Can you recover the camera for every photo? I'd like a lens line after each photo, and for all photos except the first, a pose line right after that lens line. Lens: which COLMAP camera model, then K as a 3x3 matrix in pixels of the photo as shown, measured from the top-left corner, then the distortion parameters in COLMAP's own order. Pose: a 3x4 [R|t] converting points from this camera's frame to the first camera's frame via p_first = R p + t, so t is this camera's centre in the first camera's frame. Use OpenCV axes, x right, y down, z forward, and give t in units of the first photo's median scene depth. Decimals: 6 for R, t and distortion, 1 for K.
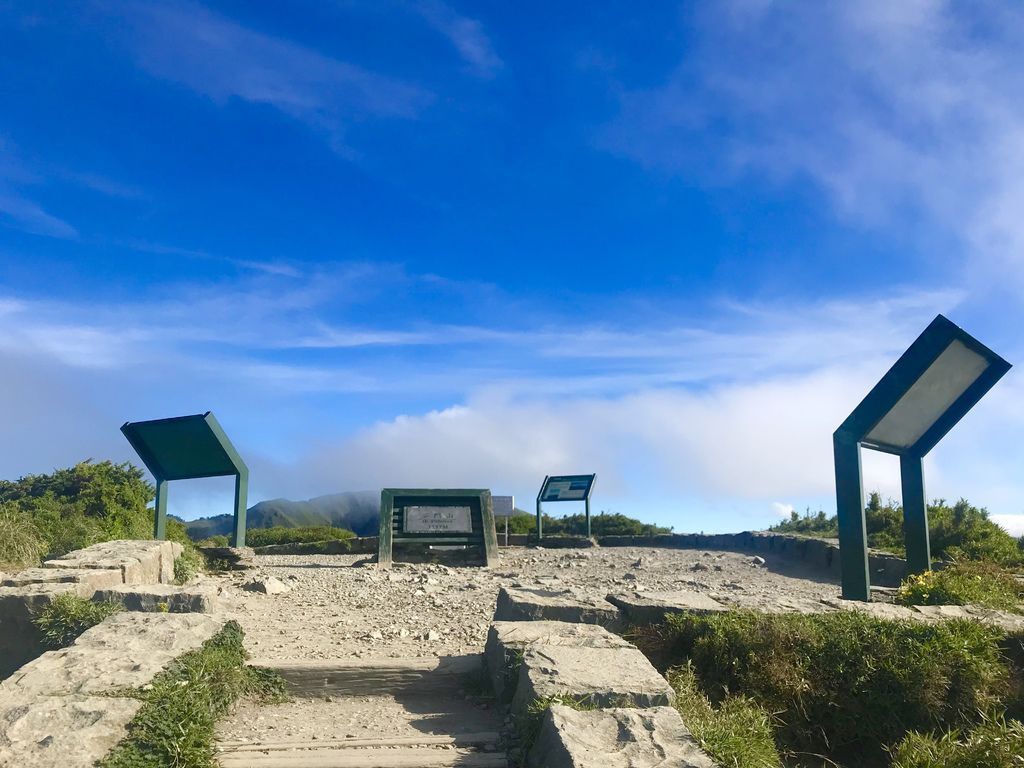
lens RADIAL K [[840.3, 0, 515.0], [0, 840.3, 386.3], [0, 0, 1]] dist [0.017263, -0.019820]
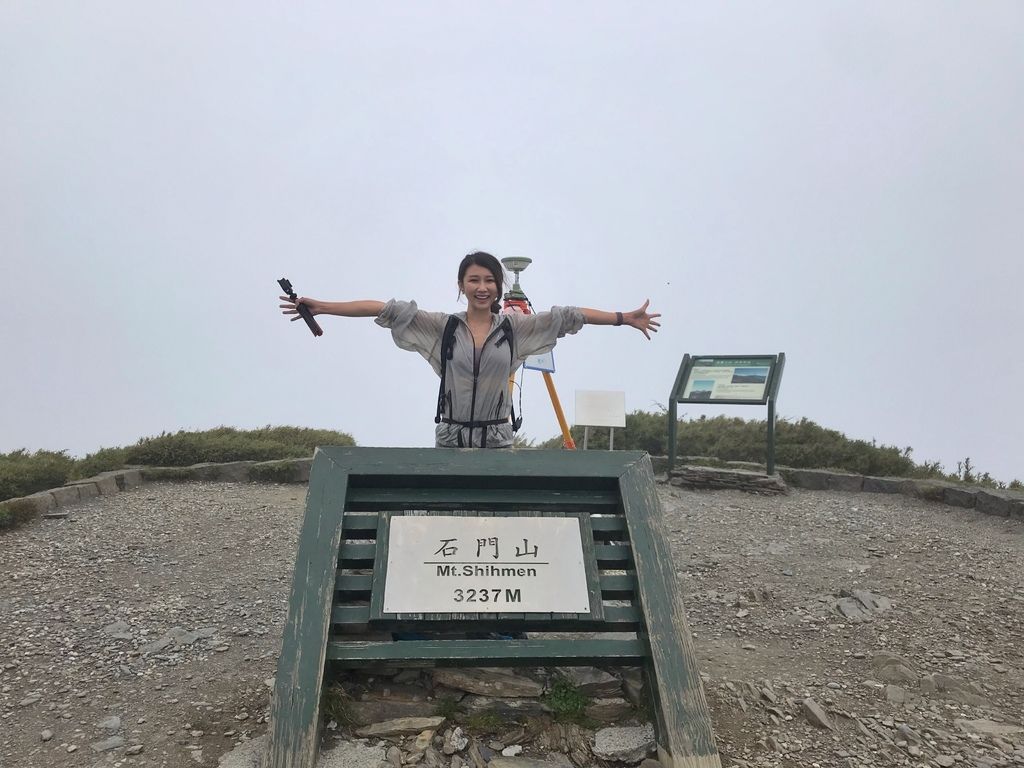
lens RADIAL K [[840.3, 0, 507.1], [0, 840.3, 370.6], [0, 0, 1]] dist [0.017263, -0.019820]
pose [[0.997350, 0.020697, -0.069748, -0.041830], [-0.008416, 0.985067, 0.171963, 0.024033], [0.072265, -0.170921, 0.982631, 0.459655]]
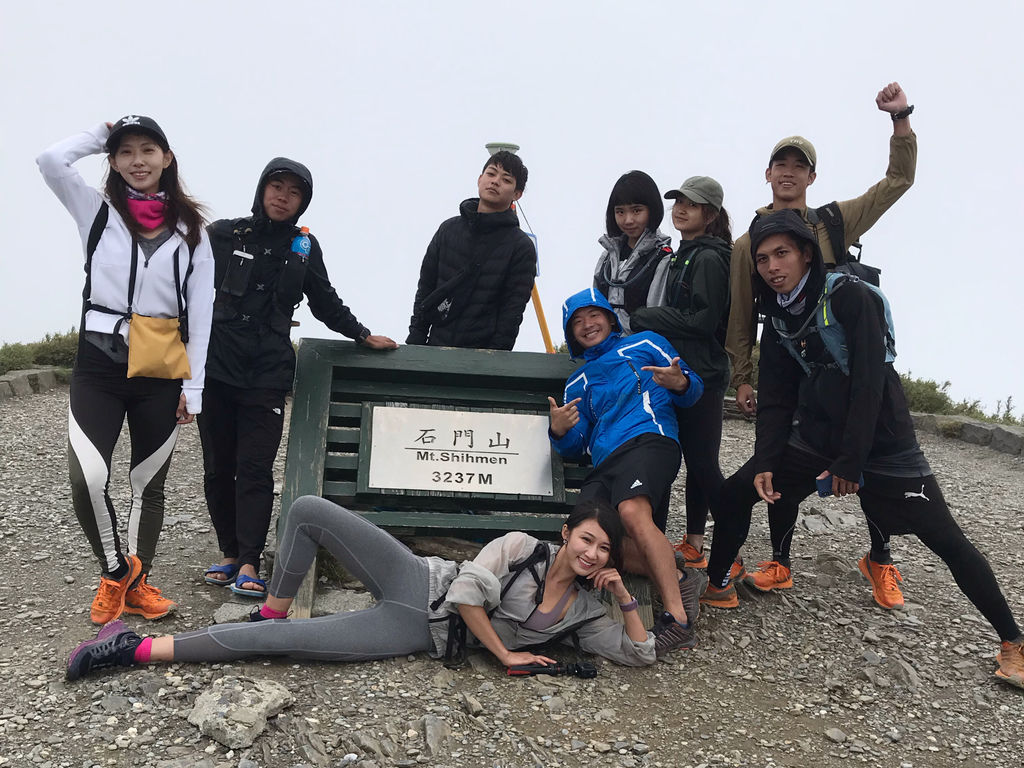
lens RADIAL K [[1128.6, 0, 511.5], [0, 1128.6, 462.4], [0, 0, 1]] dist [0.020911, 0.000000]
pose [[0.996776, 0.070948, -0.037480, -0.035902], [-0.054528, 0.941607, 0.332270, 0.008721], [0.058866, -0.329155, 0.942439, 0.373696]]
